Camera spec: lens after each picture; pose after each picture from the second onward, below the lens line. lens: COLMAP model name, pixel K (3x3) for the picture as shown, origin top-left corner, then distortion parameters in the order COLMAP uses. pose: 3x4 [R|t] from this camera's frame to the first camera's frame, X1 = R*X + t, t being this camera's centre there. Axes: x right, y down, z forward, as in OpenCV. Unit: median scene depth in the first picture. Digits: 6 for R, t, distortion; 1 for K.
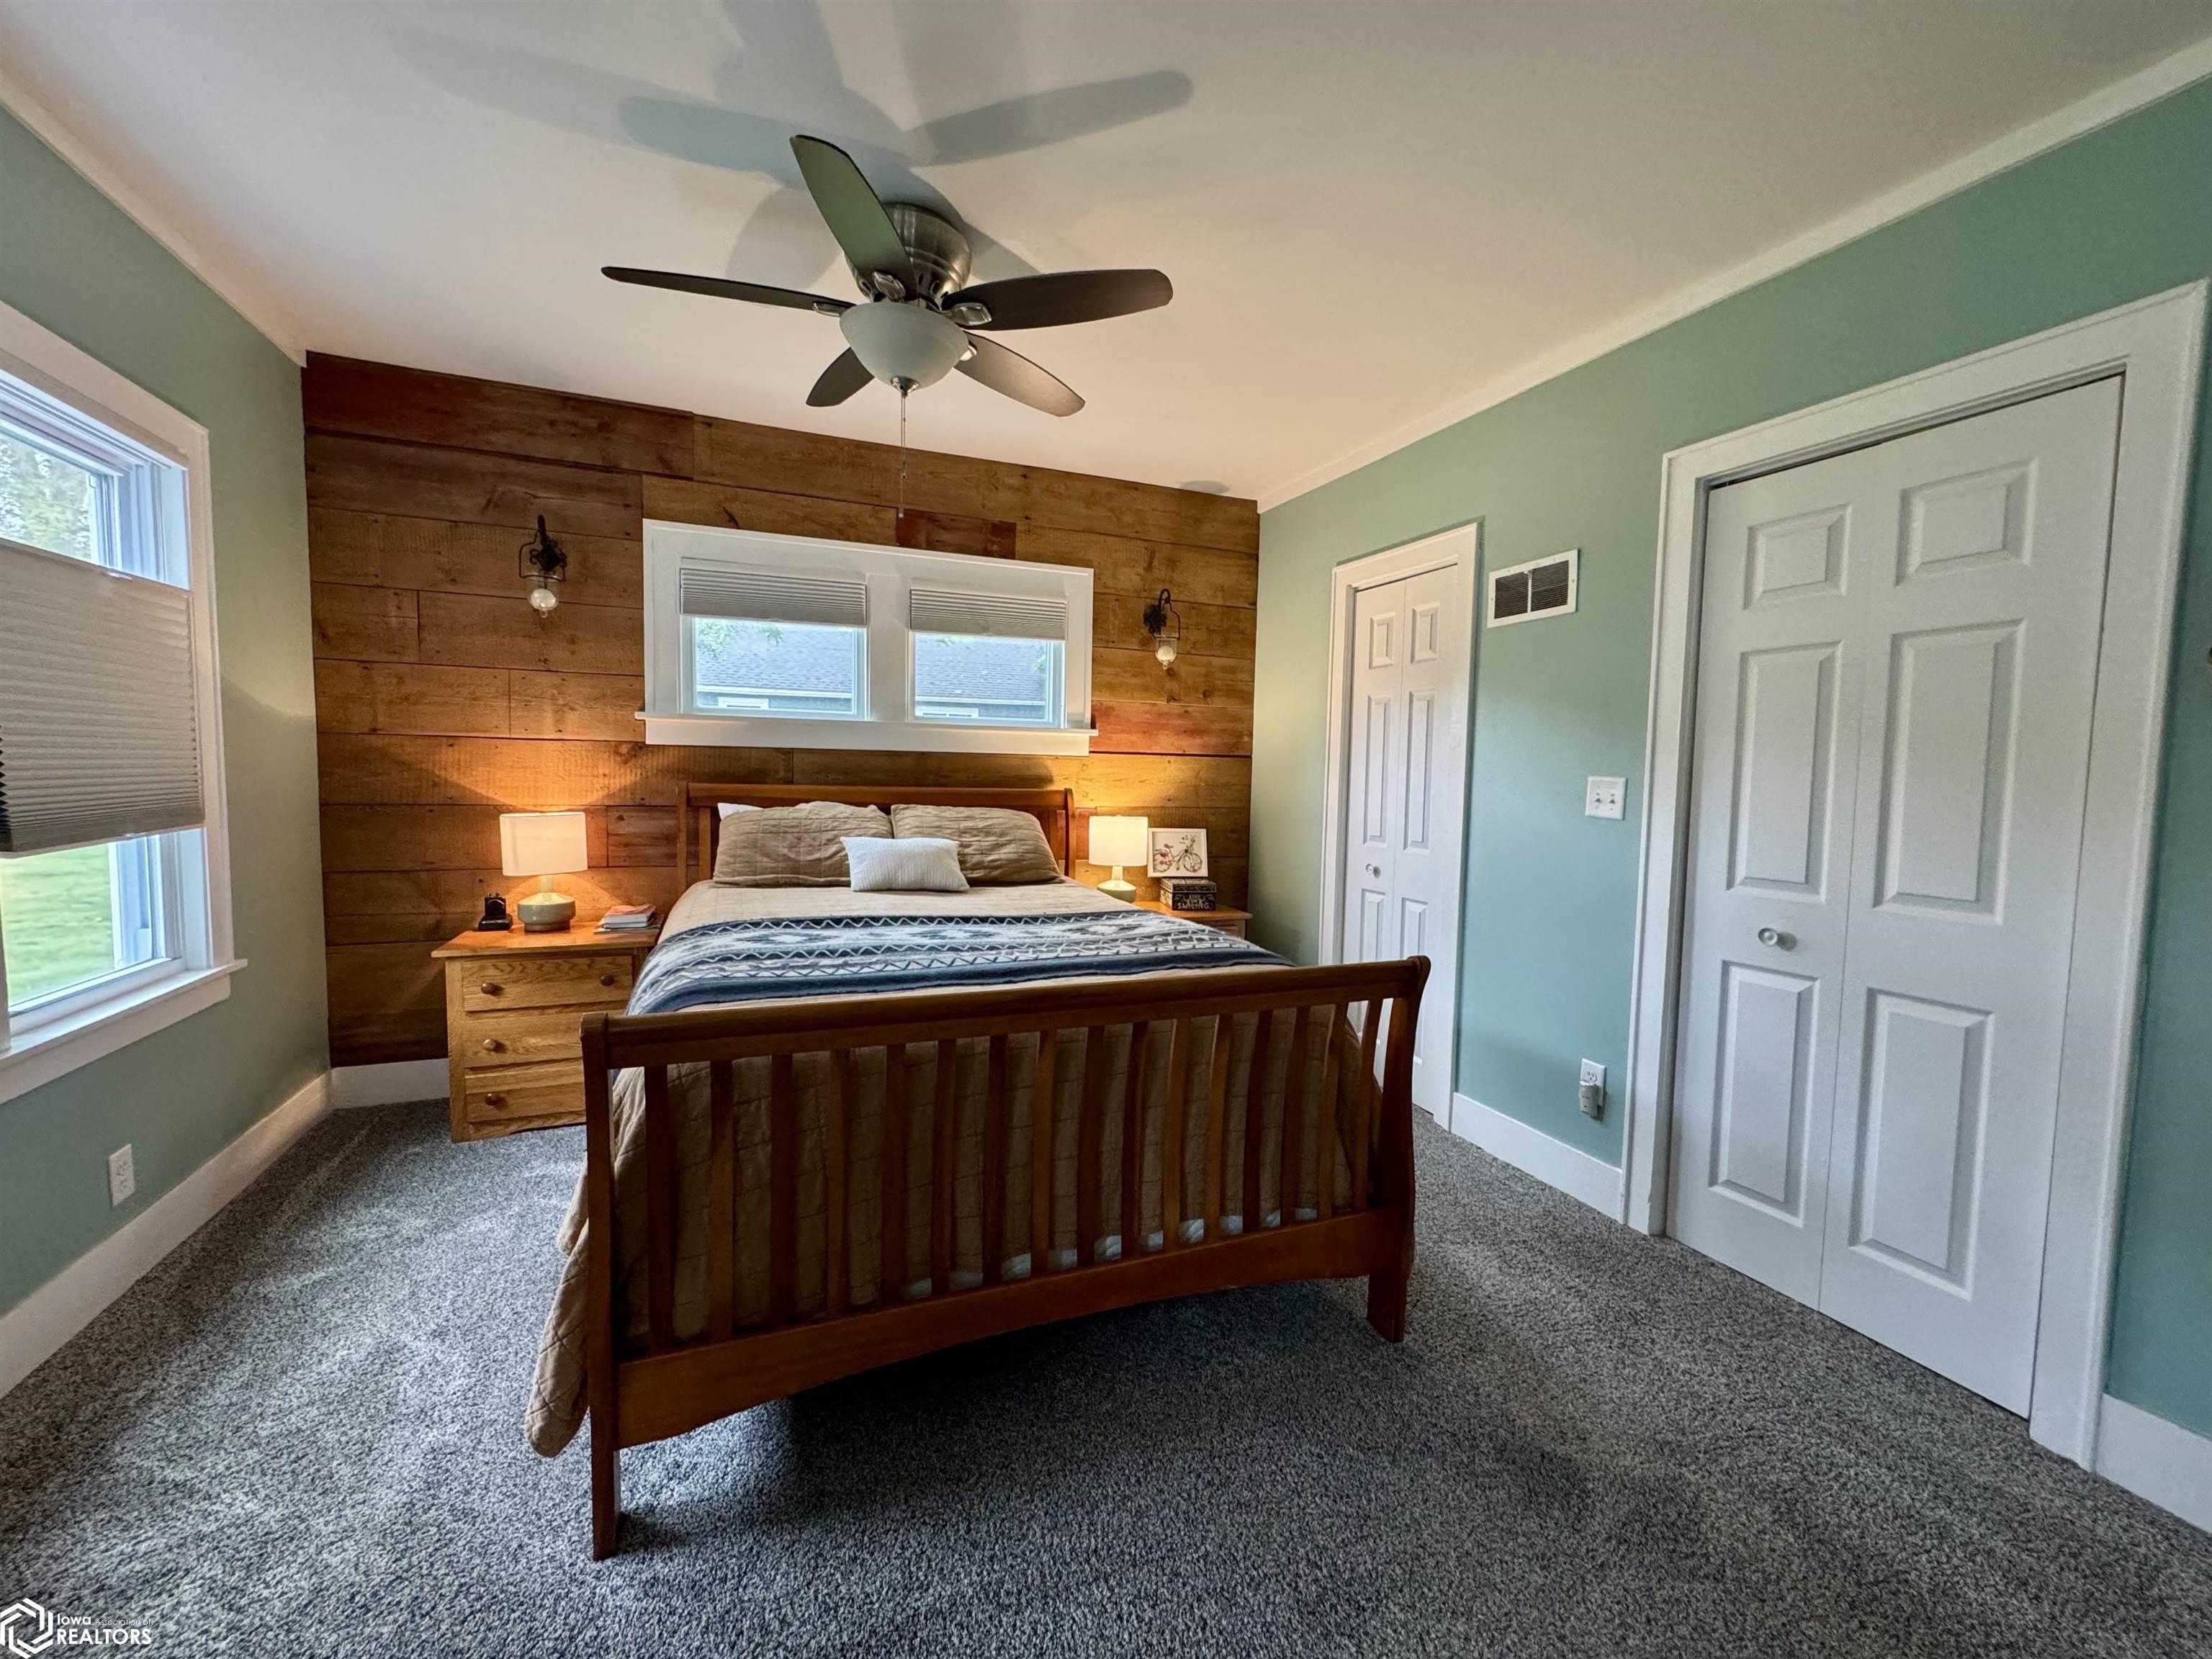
lens RADIAL K [[884.7, 0, 1102.6], [0, 884.7, 830.3], [0, 0, 1]] dist [-0.003256, 0.000279]
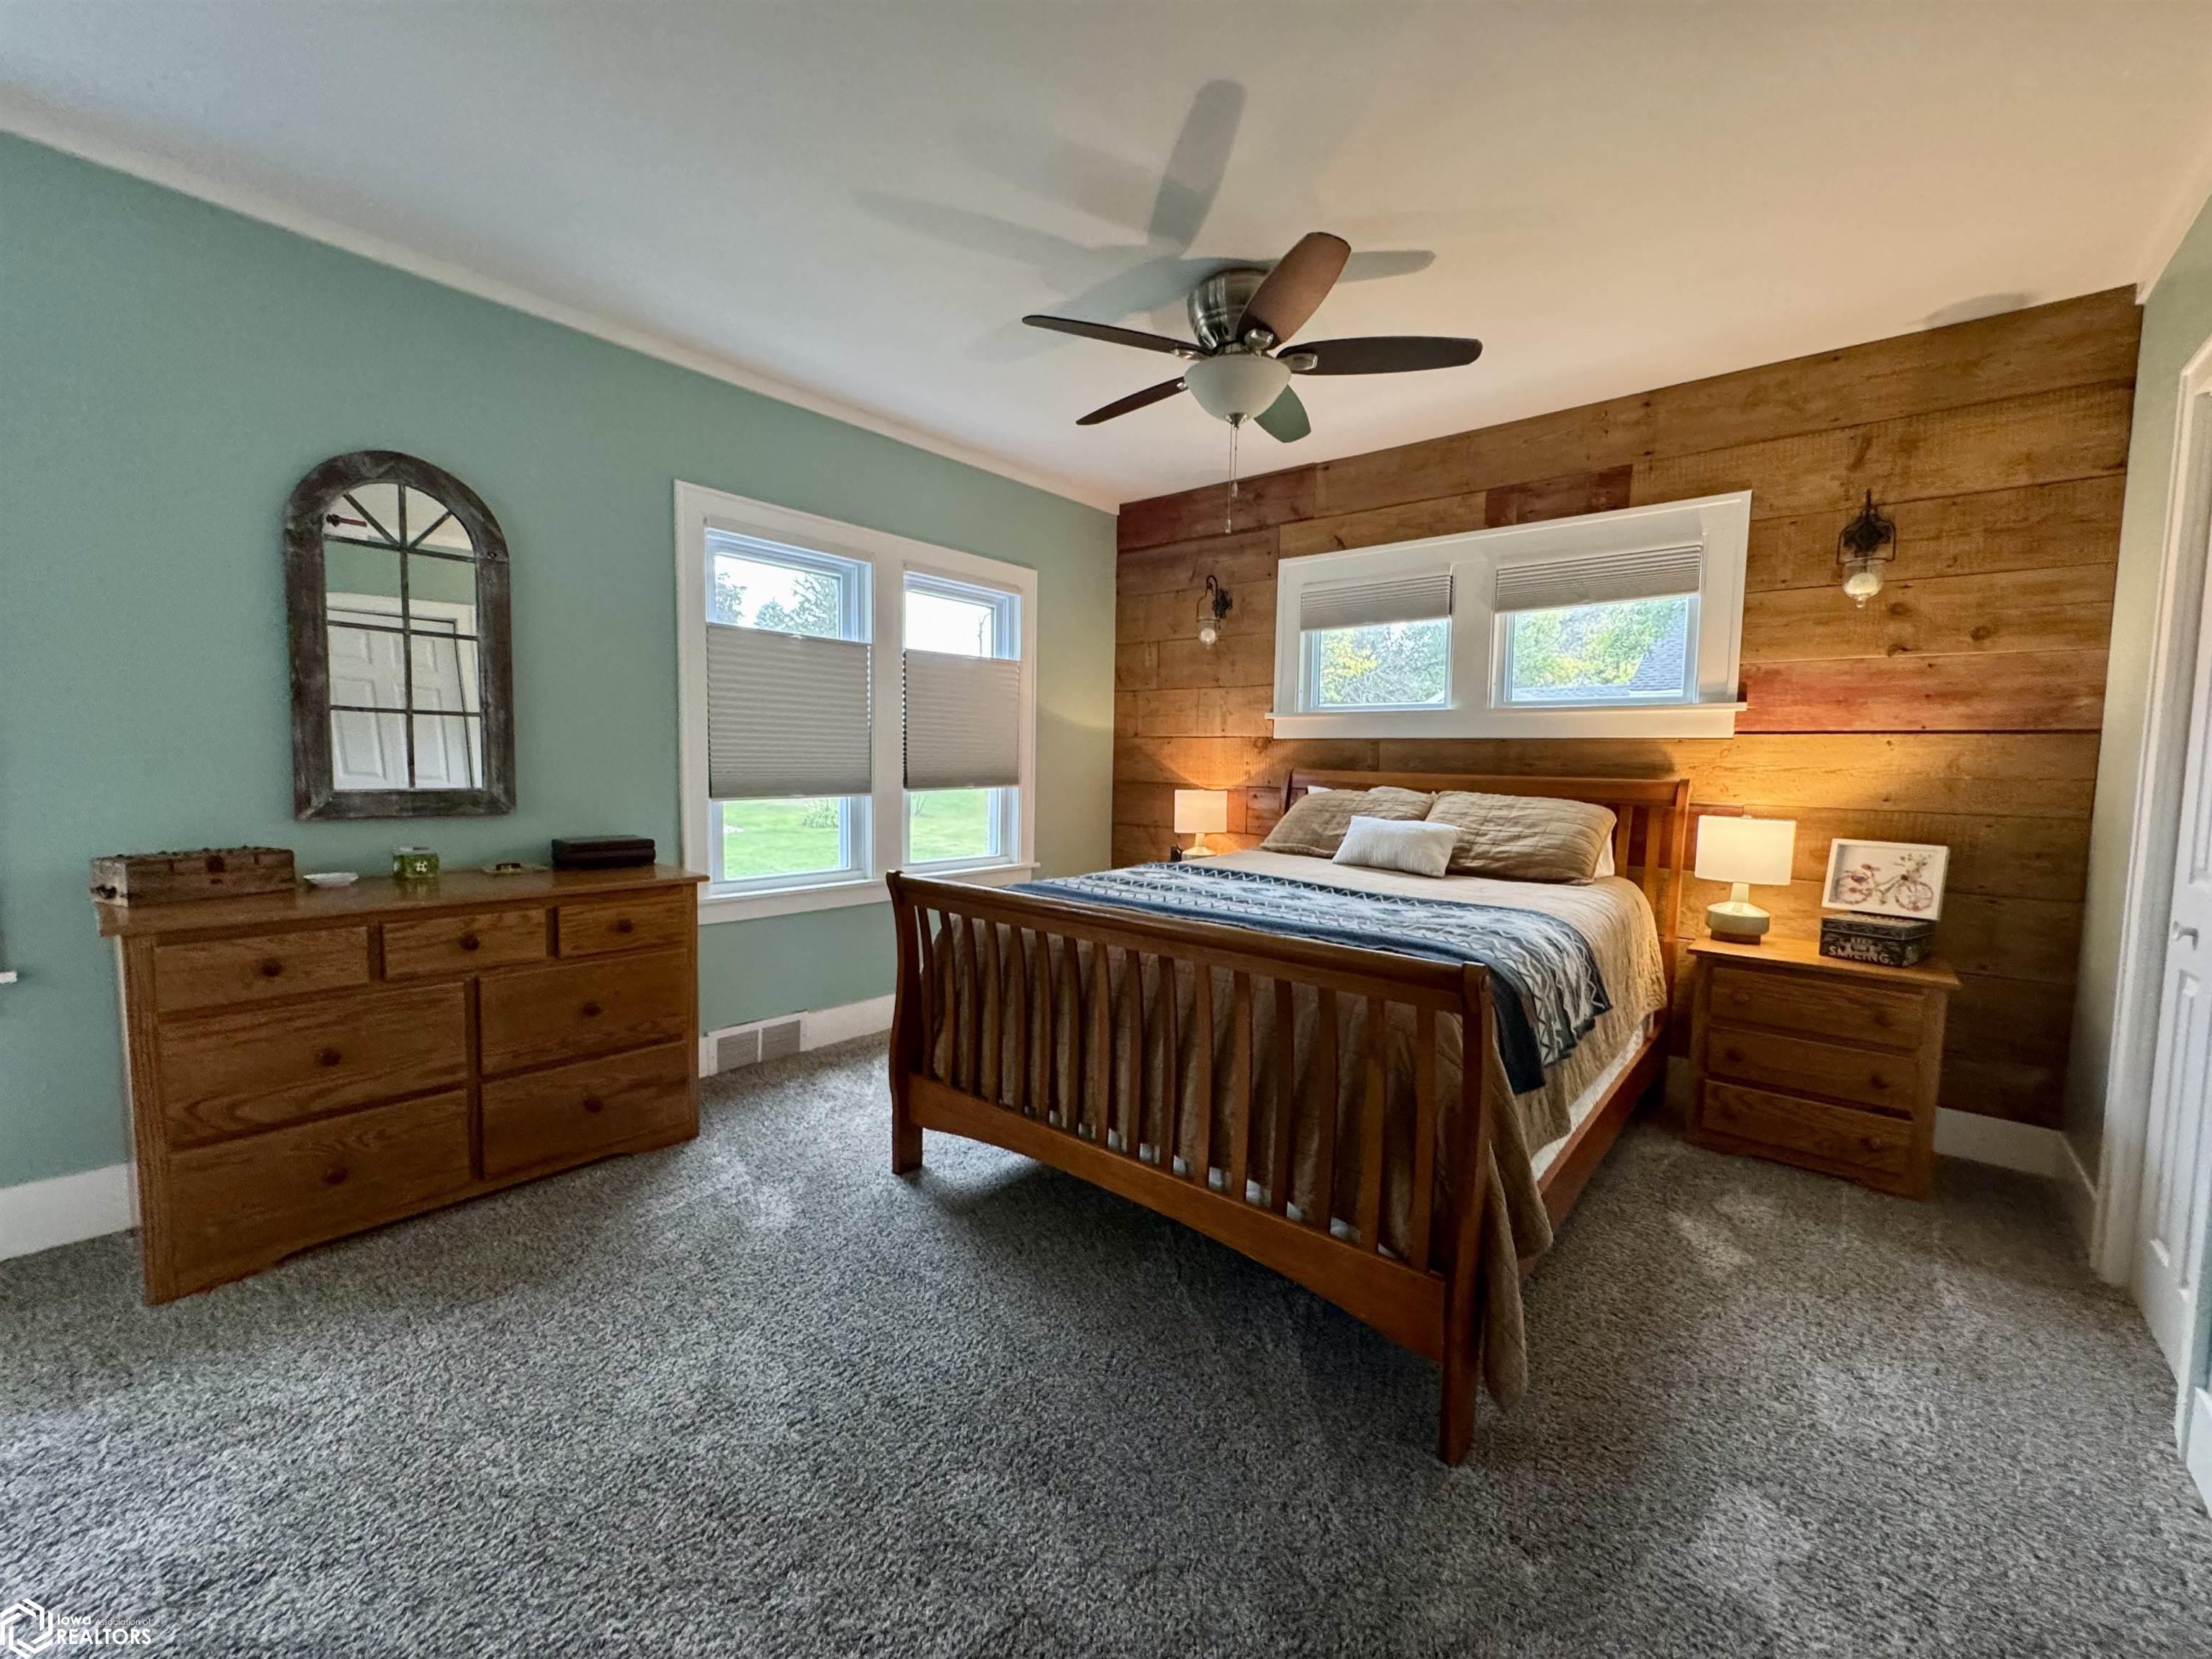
lens RADIAL K [[884.7, 0, 1102.6], [0, 884.7, 830.3], [0, 0, 1]] dist [-0.003256, 0.000279]
pose [[0.462701, 0.057186, -0.884668, 0.456184], [-0.071662, 0.997064, 0.026971, 0.015444], [0.883613, 0.050918, 0.465441, 0.187564]]
